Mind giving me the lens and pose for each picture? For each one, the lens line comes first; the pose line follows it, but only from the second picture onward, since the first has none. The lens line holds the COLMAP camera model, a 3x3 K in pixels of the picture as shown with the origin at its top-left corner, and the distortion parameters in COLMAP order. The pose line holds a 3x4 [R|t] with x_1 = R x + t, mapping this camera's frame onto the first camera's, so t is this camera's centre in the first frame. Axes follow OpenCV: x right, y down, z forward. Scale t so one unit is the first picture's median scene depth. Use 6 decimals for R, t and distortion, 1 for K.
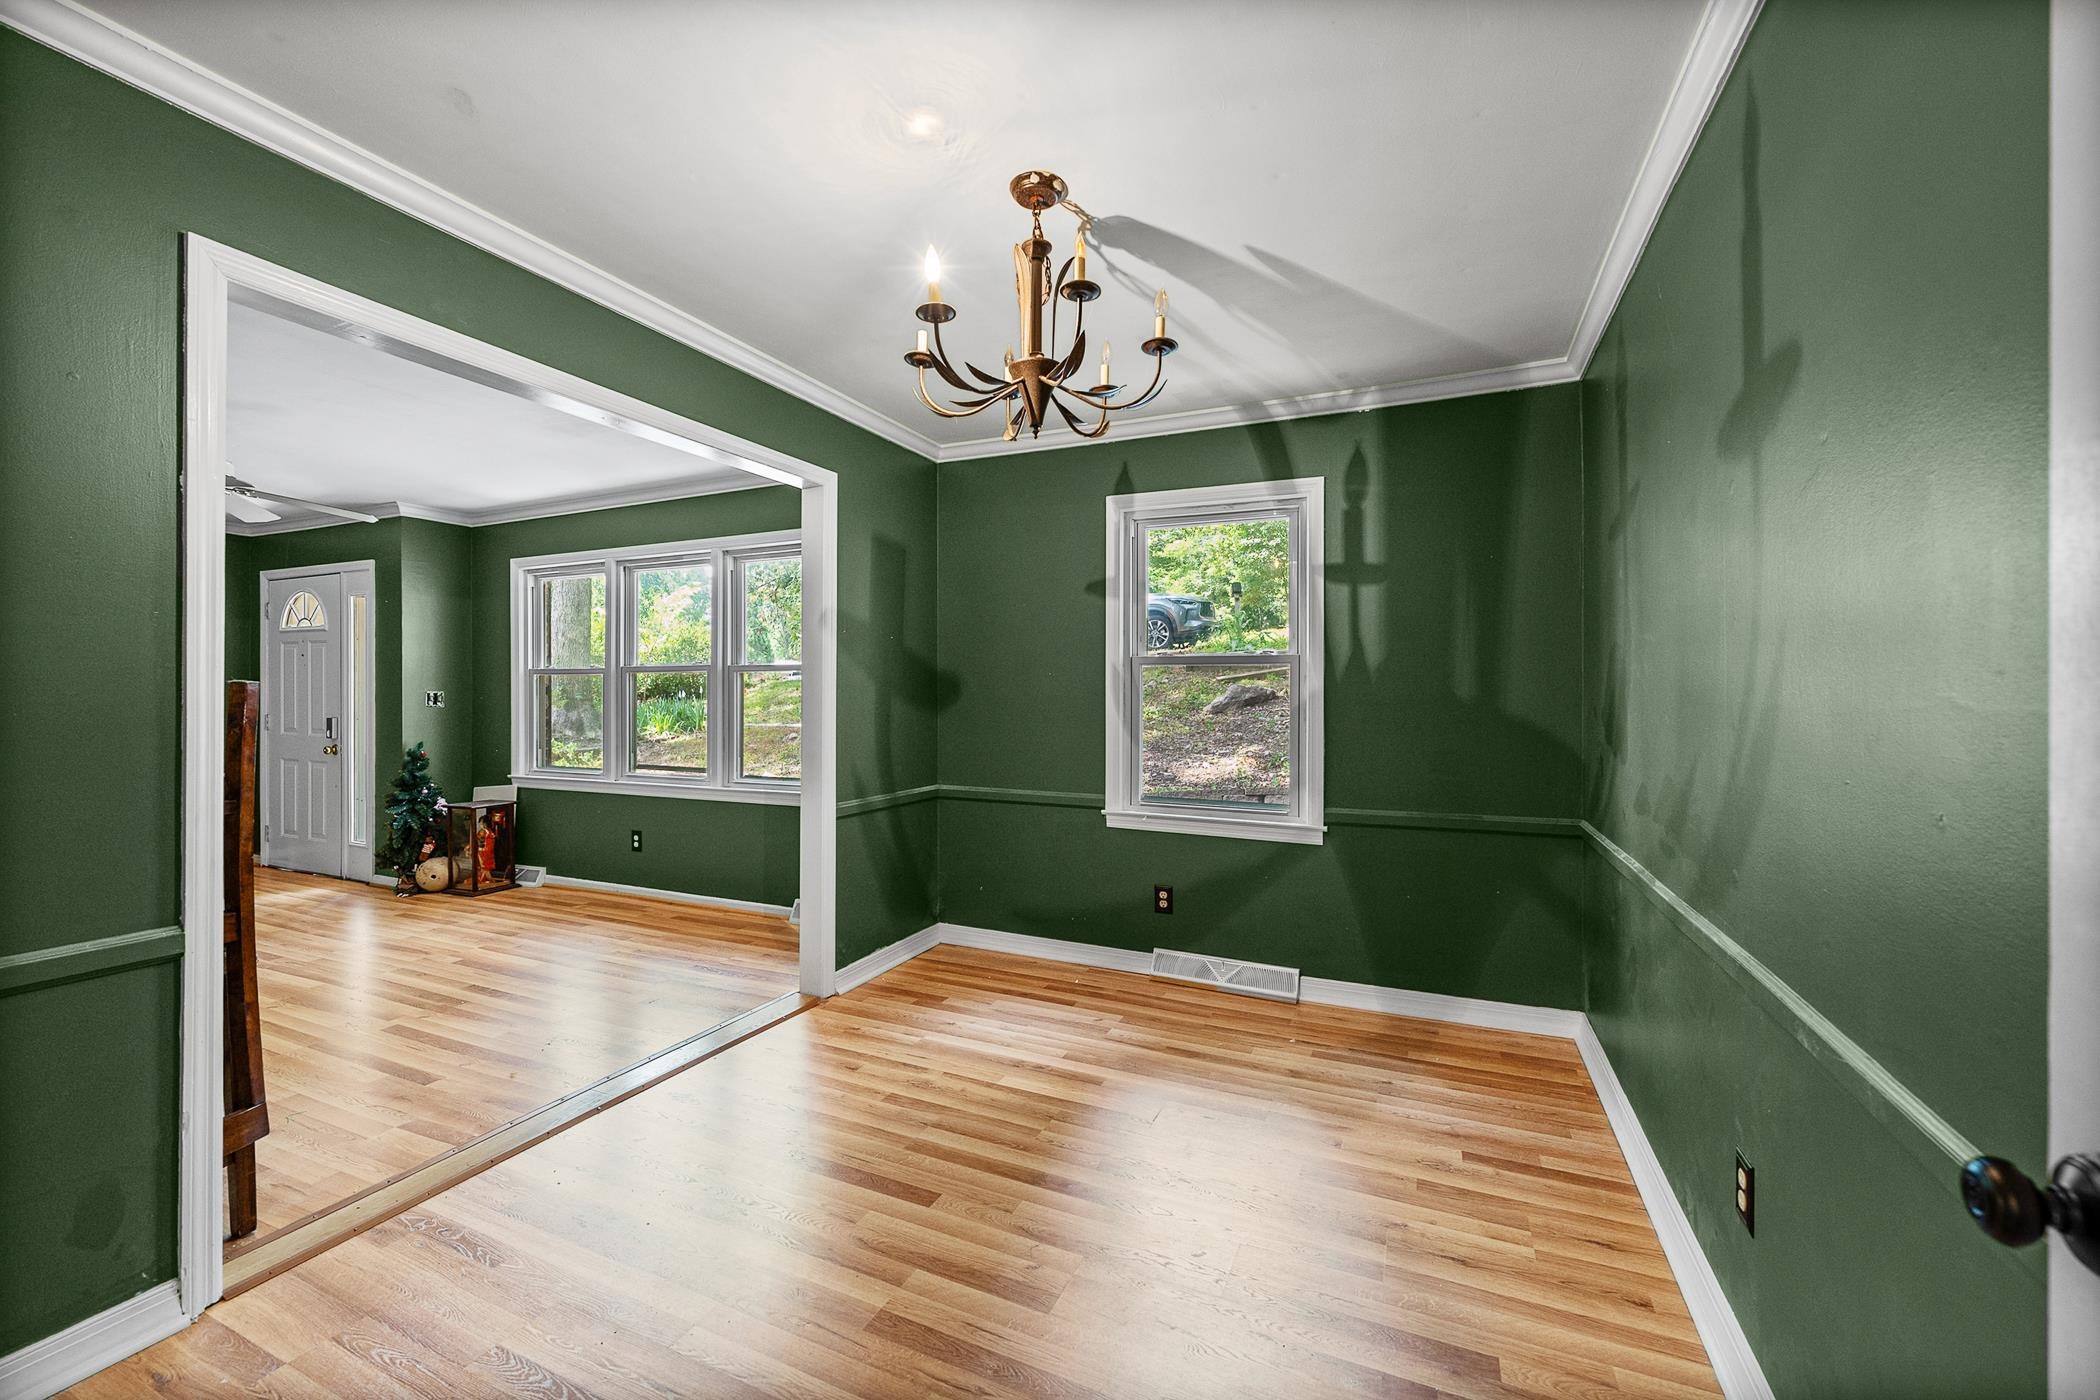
lens RADIAL K [[849.7, 0, 1049.4], [0, 849.7, 691.2], [0, 0, 1]] dist [-0.002702, -0.000764]
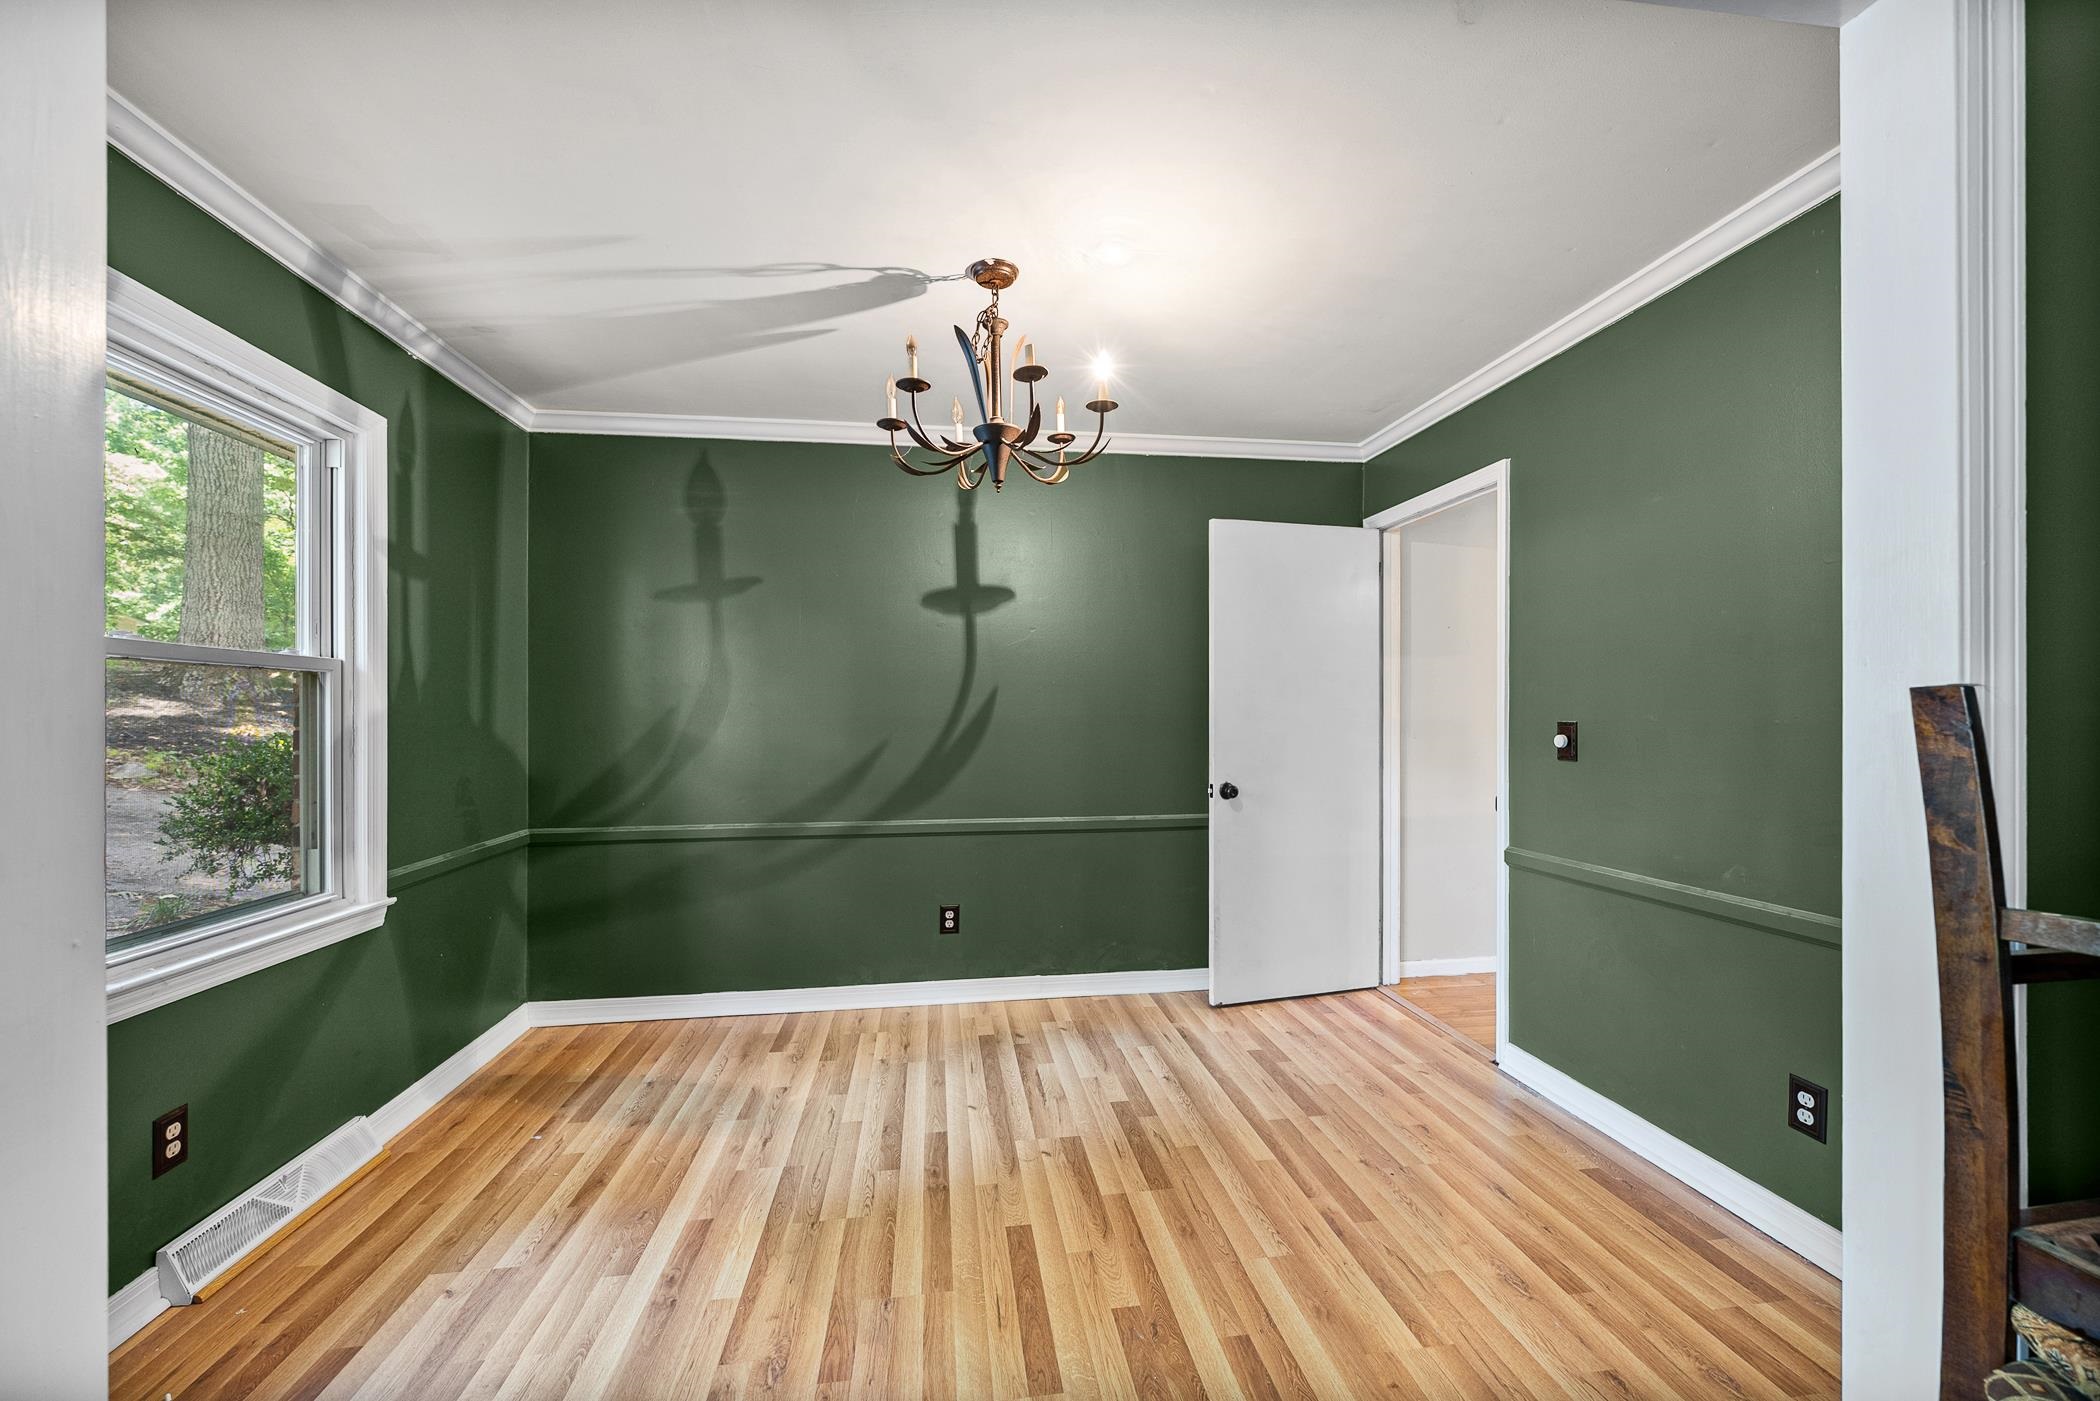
lens RADIAL K [[836.4, 0, 1049.4], [0, 836.4, 727.6], [0, 0, 1]] dist [-0.000225, -0.000109]
pose [[-0.545802, -0.013679, 0.837803, -0.700335], [0.001509, 0.999849, 0.017308, 0.000364], [-0.837913, 0.010711, -0.545699, 1.083896]]
